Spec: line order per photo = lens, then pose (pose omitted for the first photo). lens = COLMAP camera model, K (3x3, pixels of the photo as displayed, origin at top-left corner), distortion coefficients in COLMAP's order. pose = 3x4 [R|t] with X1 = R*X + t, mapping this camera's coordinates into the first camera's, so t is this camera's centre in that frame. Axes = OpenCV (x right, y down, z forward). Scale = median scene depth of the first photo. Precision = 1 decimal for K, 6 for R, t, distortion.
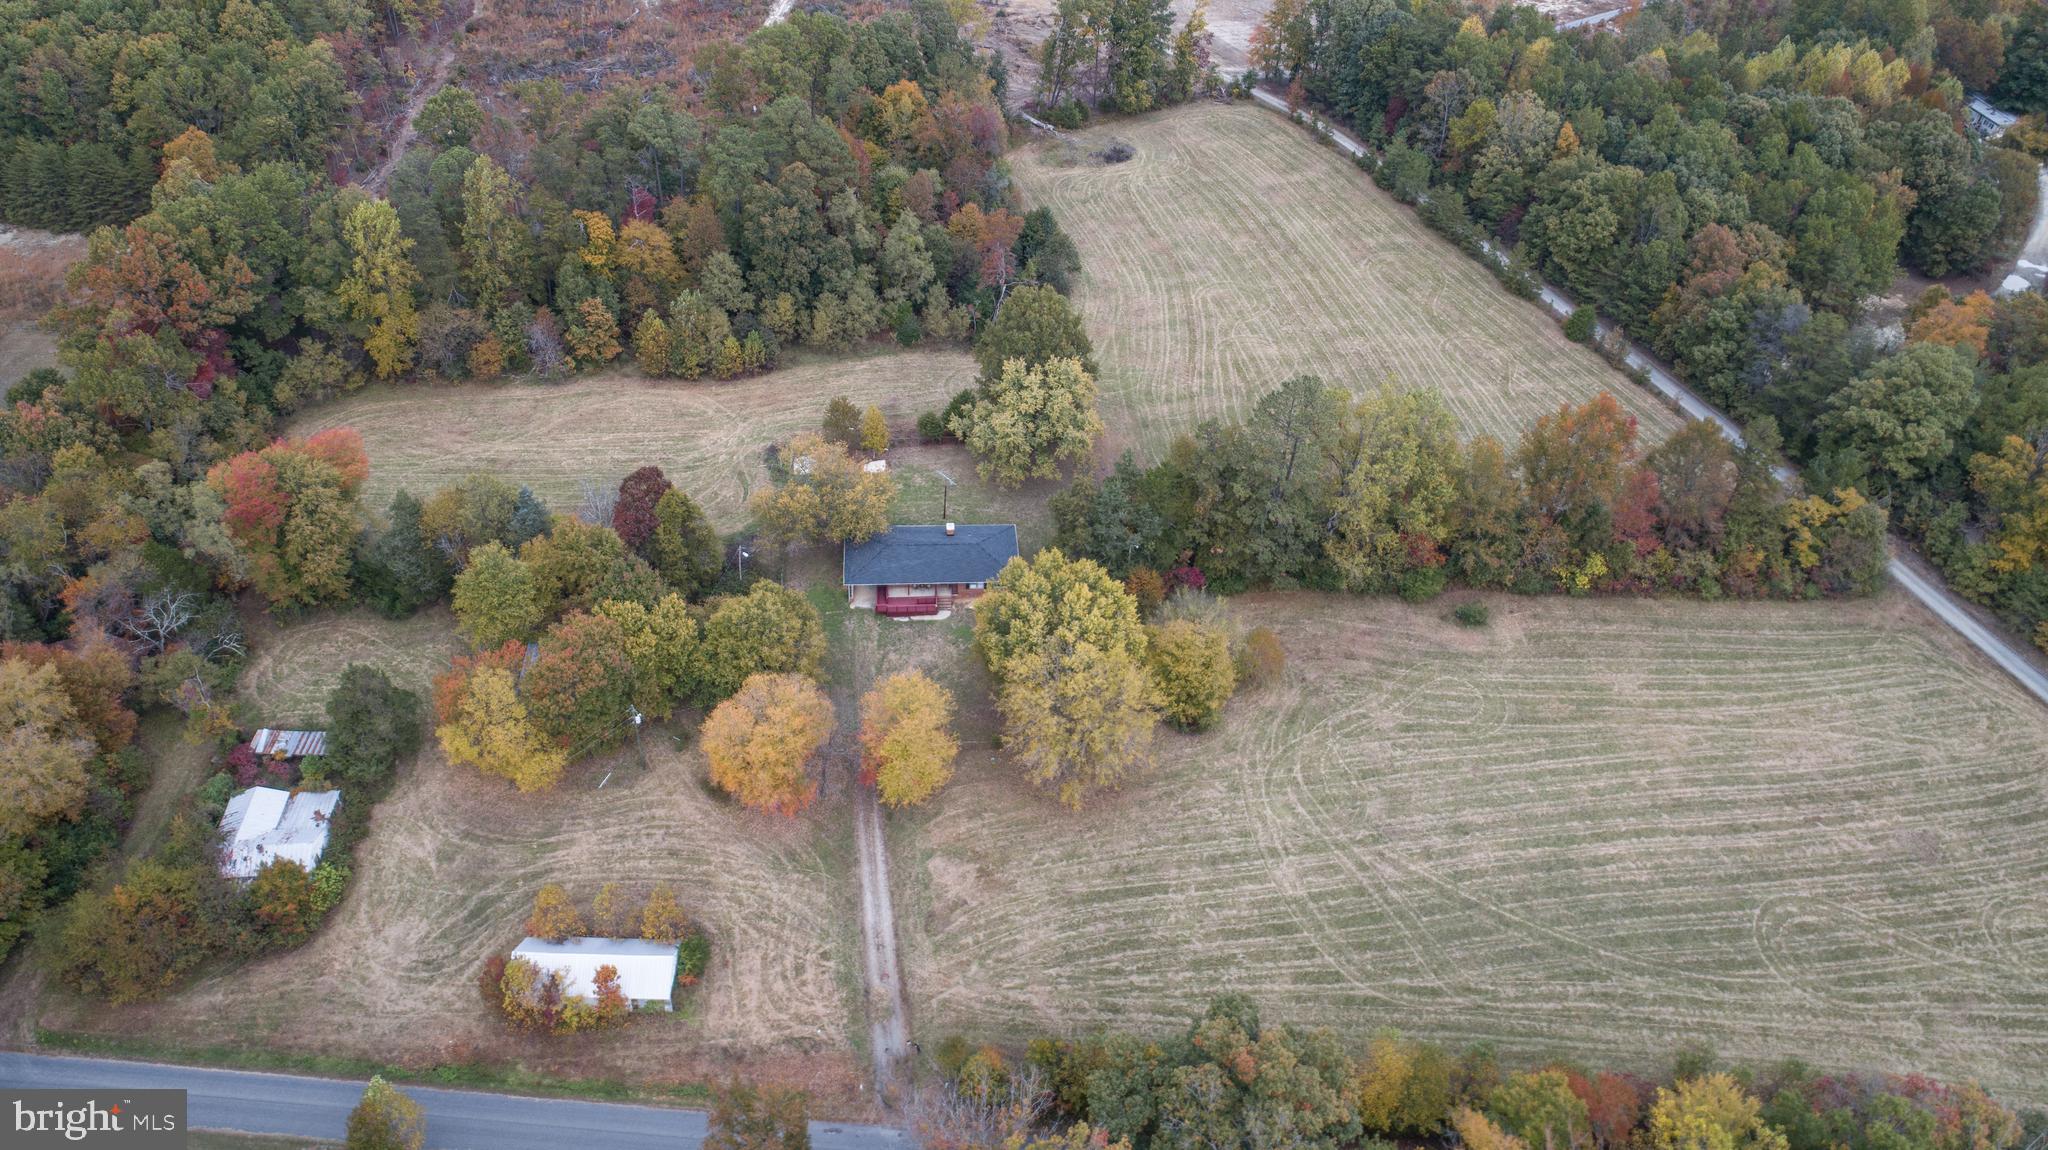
lens RADIAL K [[1384.3, 0, 1019.2], [0, 1384.3, 569.7], [0, 0, 1]] dist [-0.012943, 0.009177]
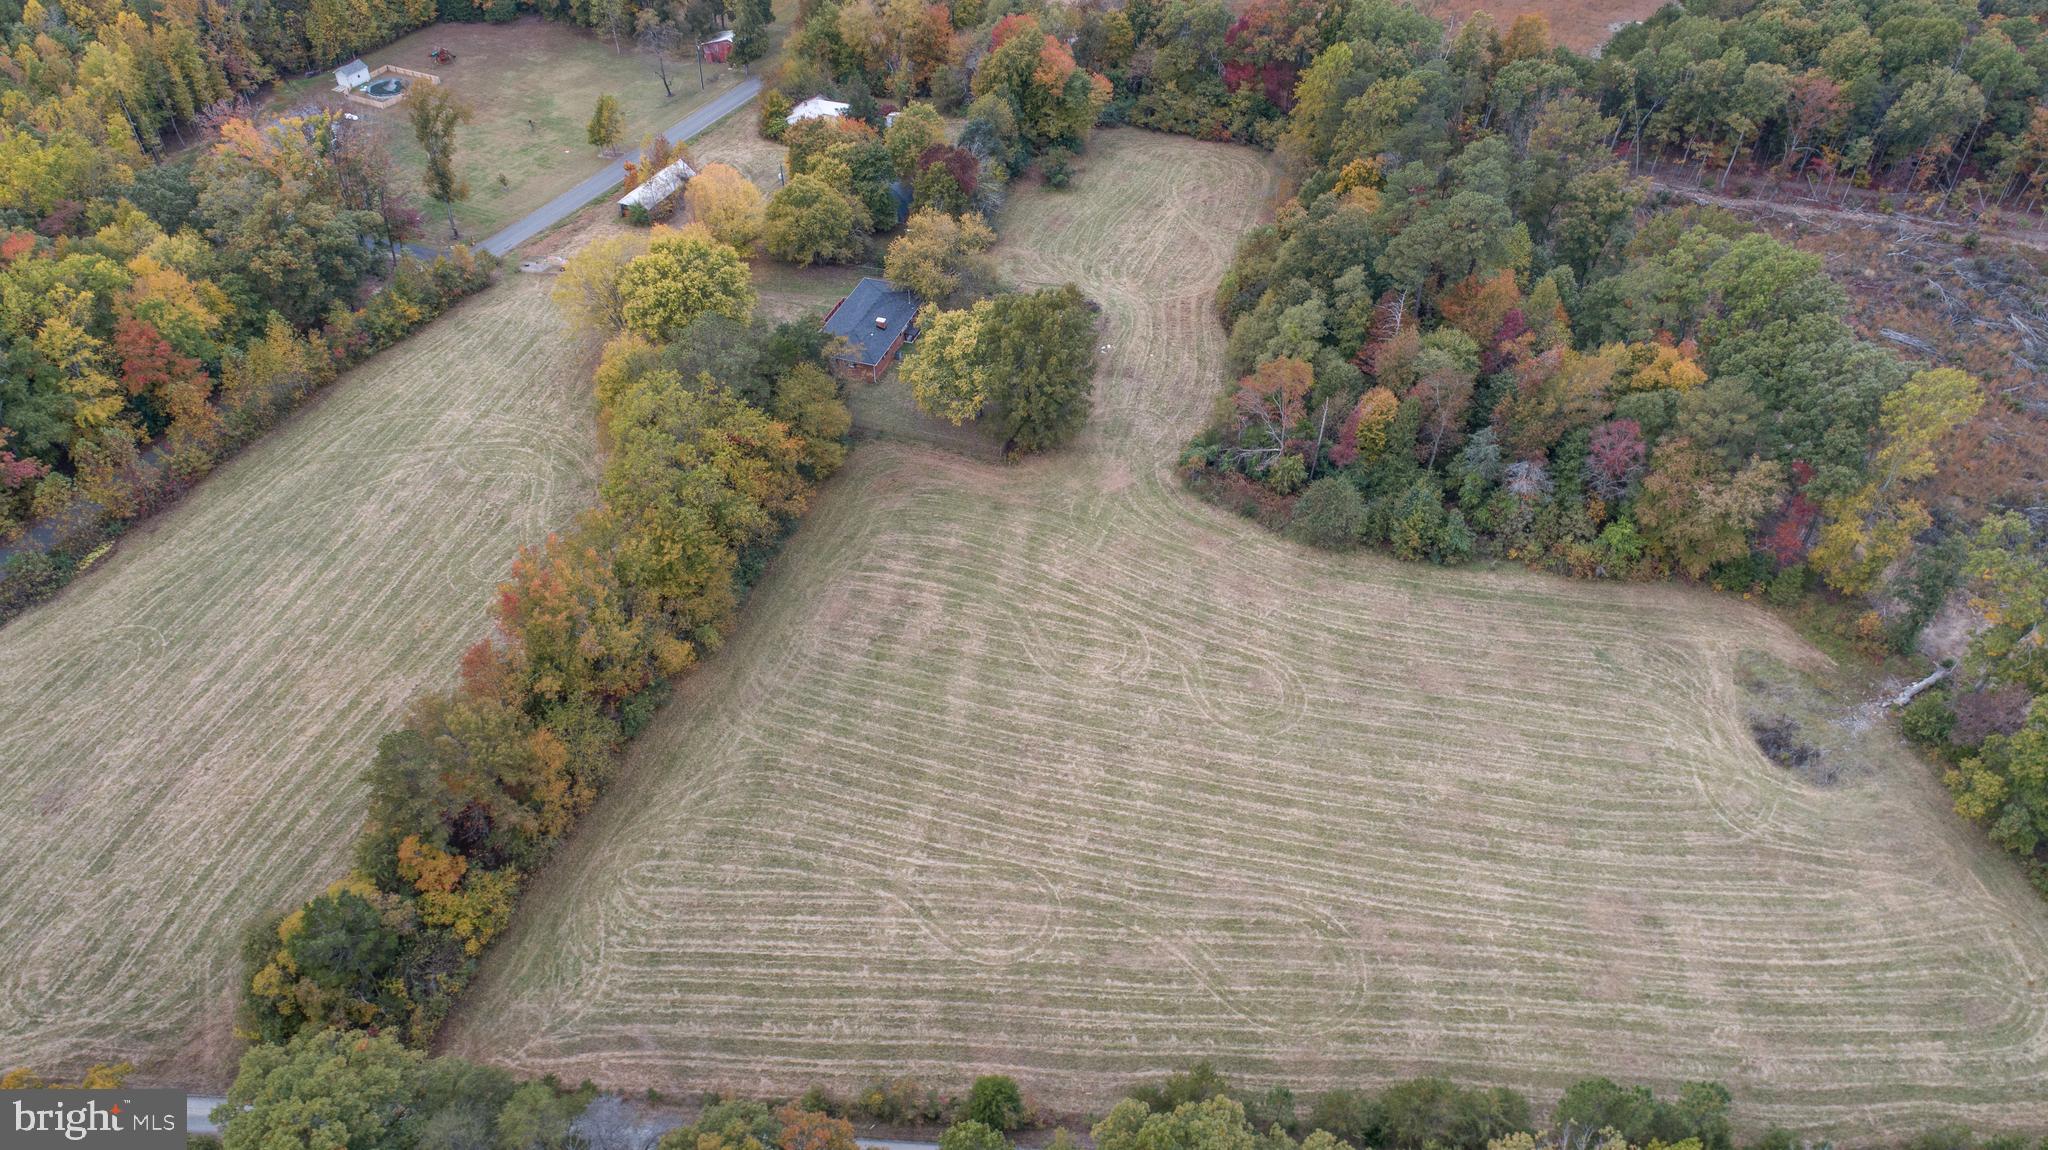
lens RADIAL K [[1384.3, 0, 1020.6], [0, 1384.3, 562.7], [0, 0, 1]] dist [-0.012943, 0.009177]
pose [[-0.383319, 0.582974, -0.716385, 0.967758], [-0.631801, 0.400268, 0.663787, -0.898736], [0.673717, 0.707055, 0.214894, 1.108028]]
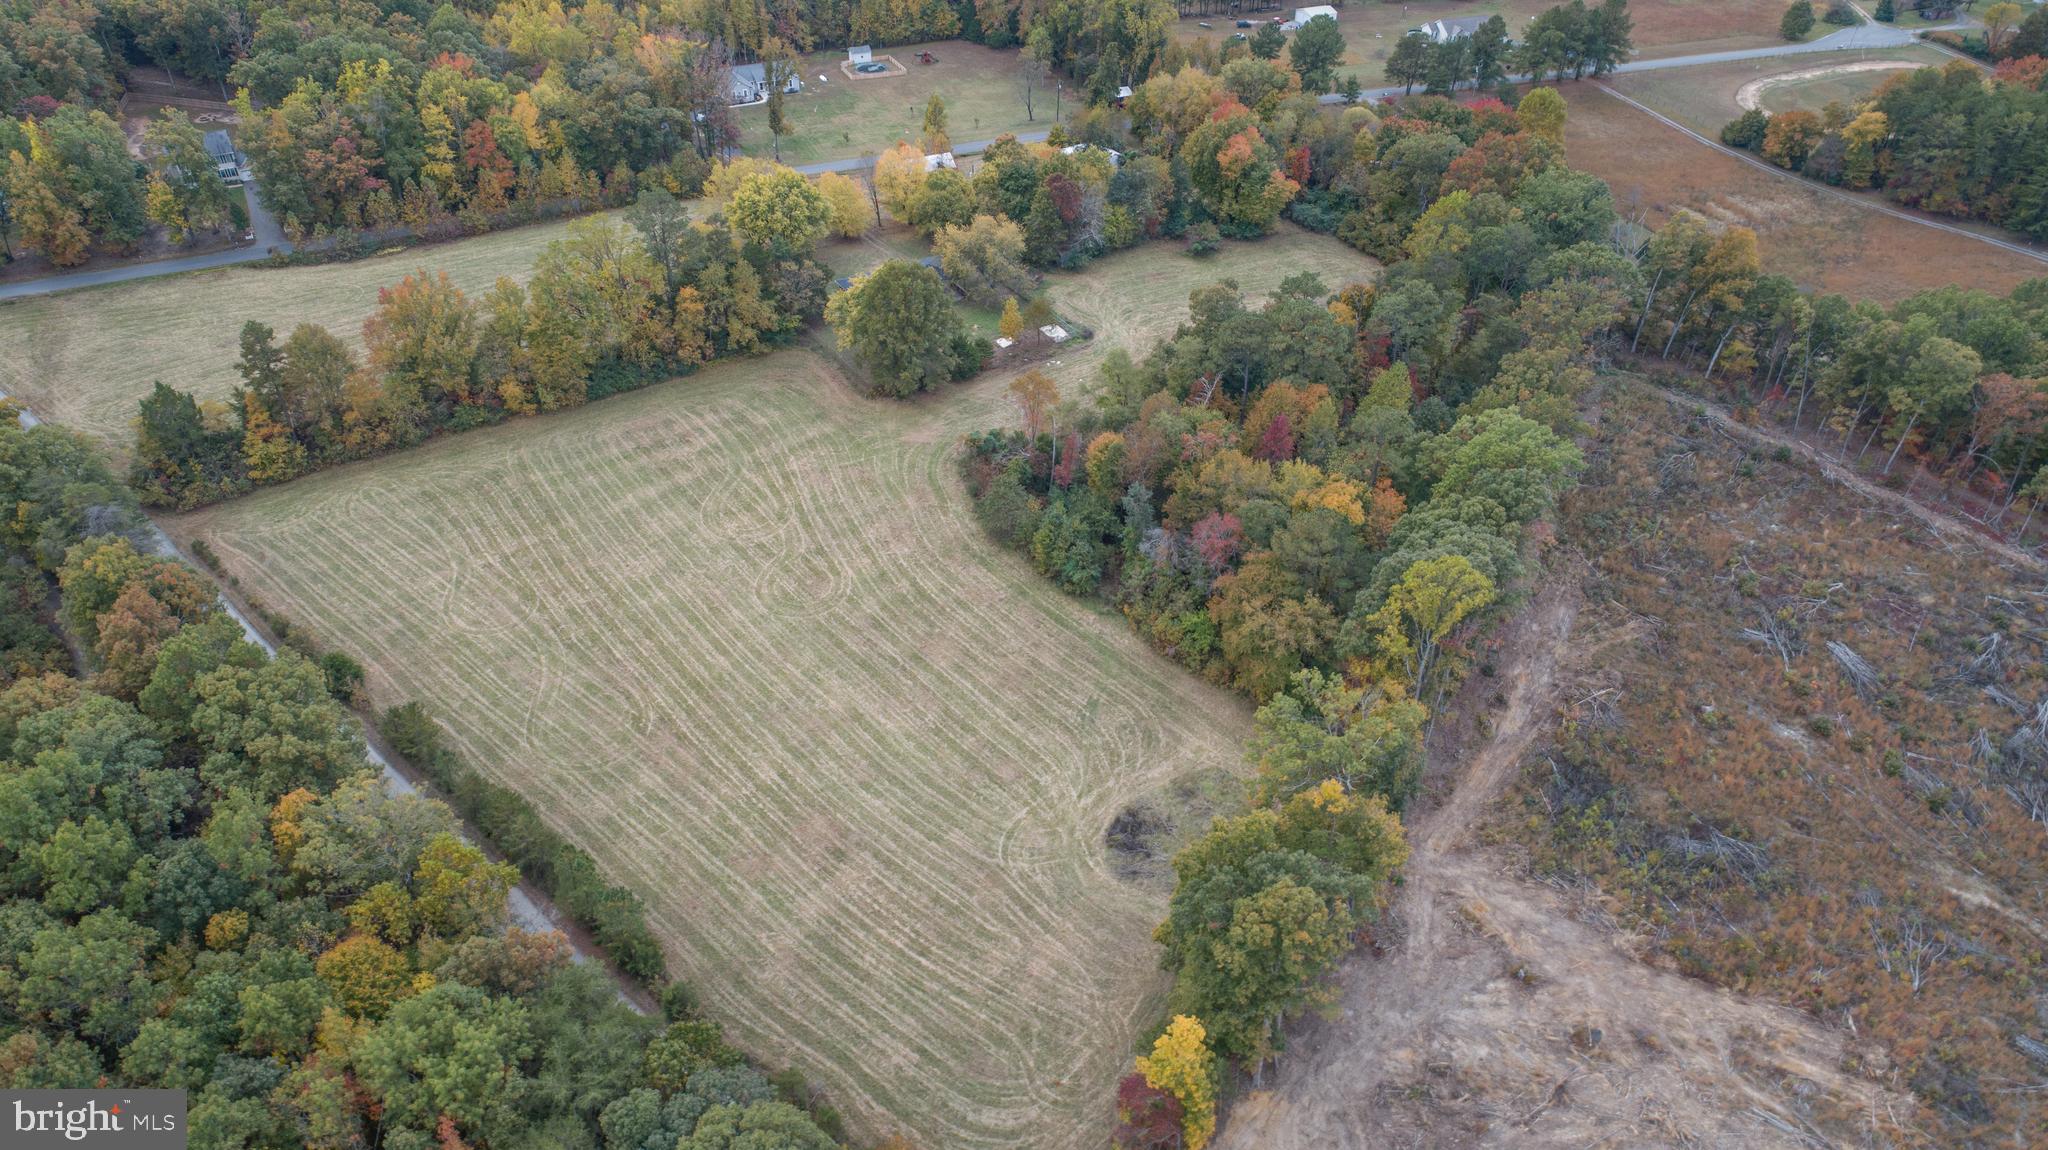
lens RADIAL K [[1384.3, 0, 1020.7], [0, 1384.3, 562.8], [0, 0, 1]] dist [-0.012943, 0.009177]
pose [[-0.881294, 0.243219, -0.405173, 0.547778], [-0.346579, 0.250199, 0.904037, -1.450533], [0.321253, 0.937147, -0.136205, 1.710964]]
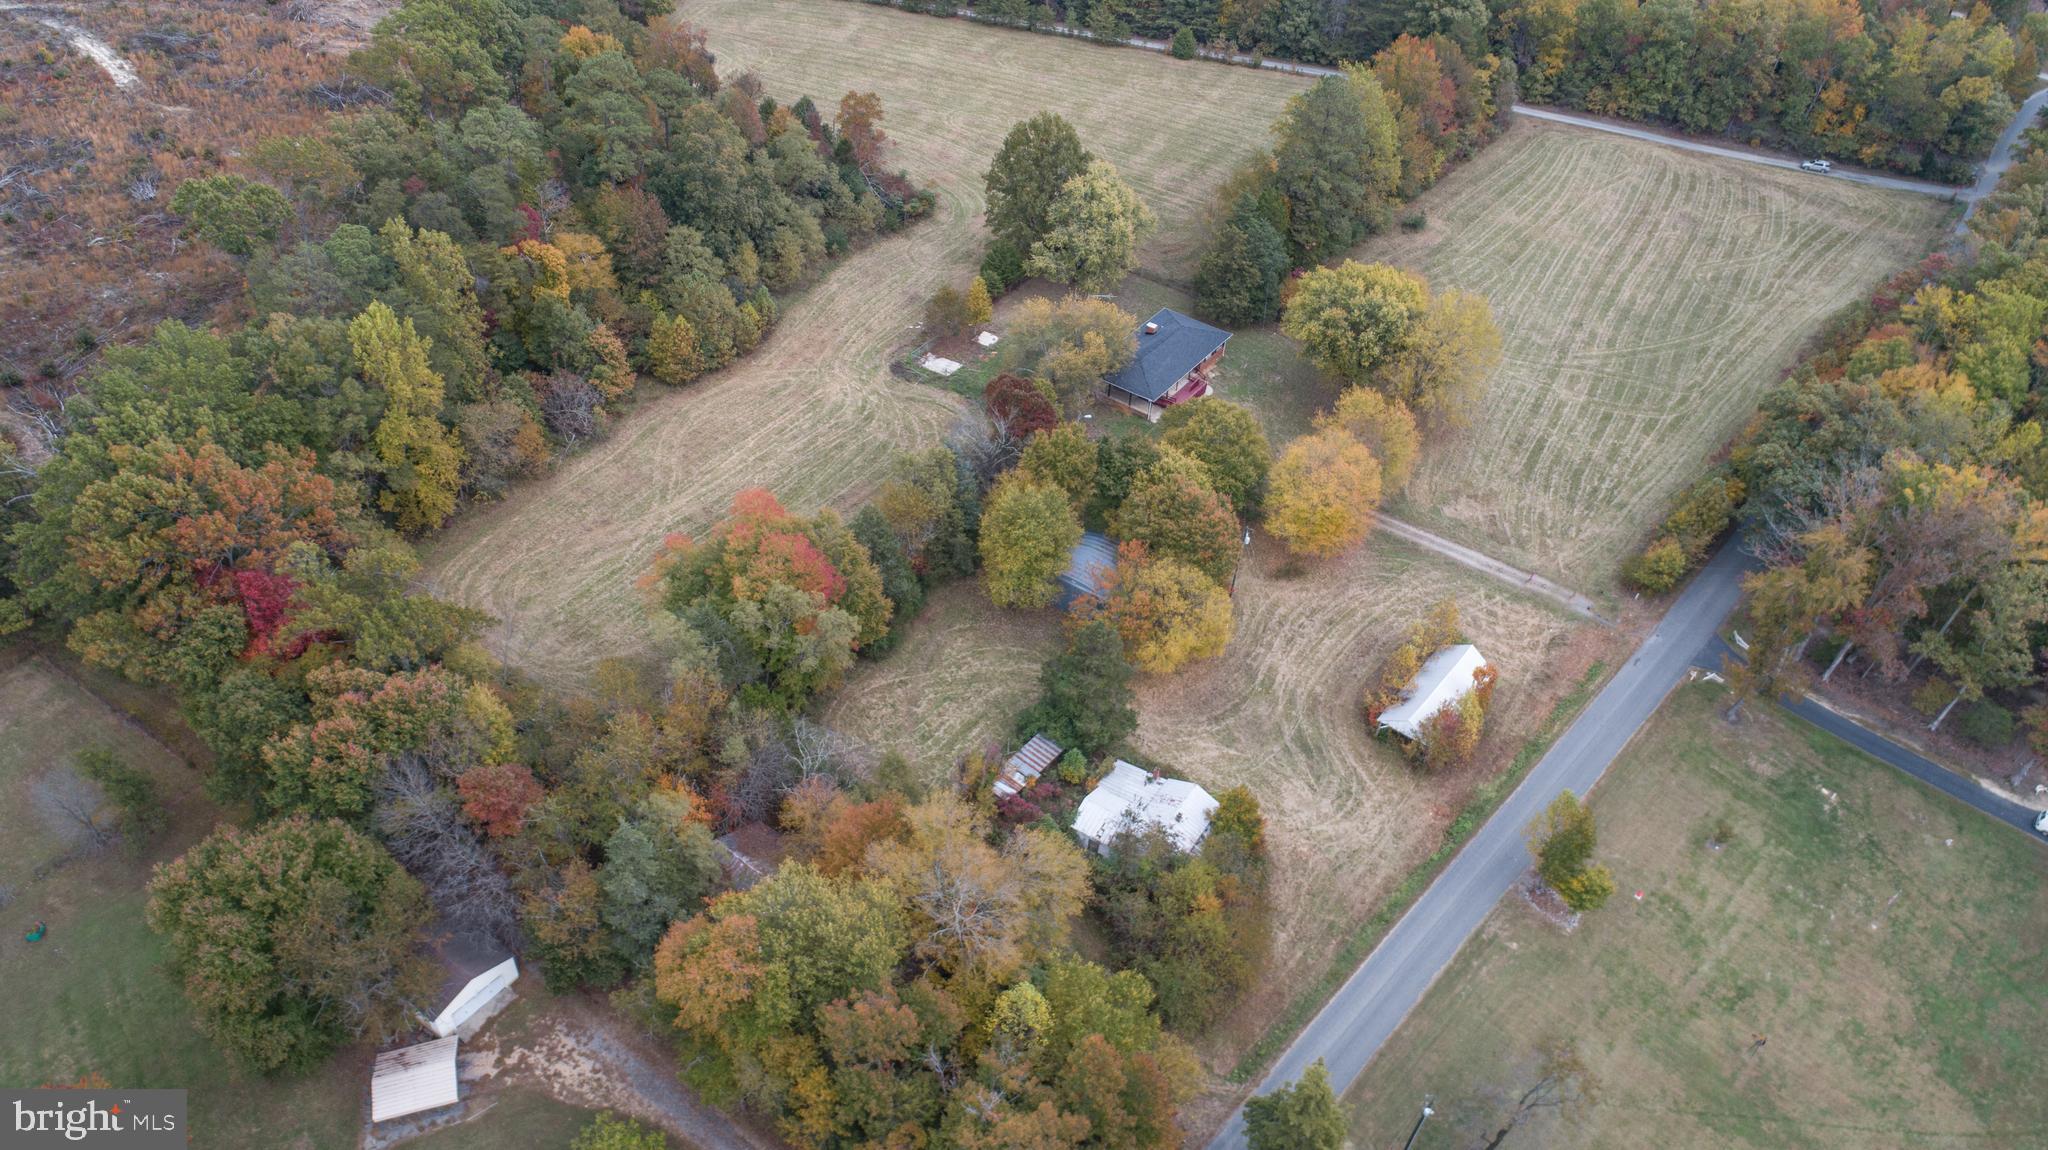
lens RADIAL K [[1384.3, 0, 1022.4], [0, 1384.3, 577.4], [0, 0, 1]] dist [-0.012943, 0.009177]
pose [[0.627843, -0.511694, 0.586501, -0.970708], [0.481708, 0.847328, 0.223590, -0.176934], [-0.611368, 0.142143, 0.778476, 0.276945]]
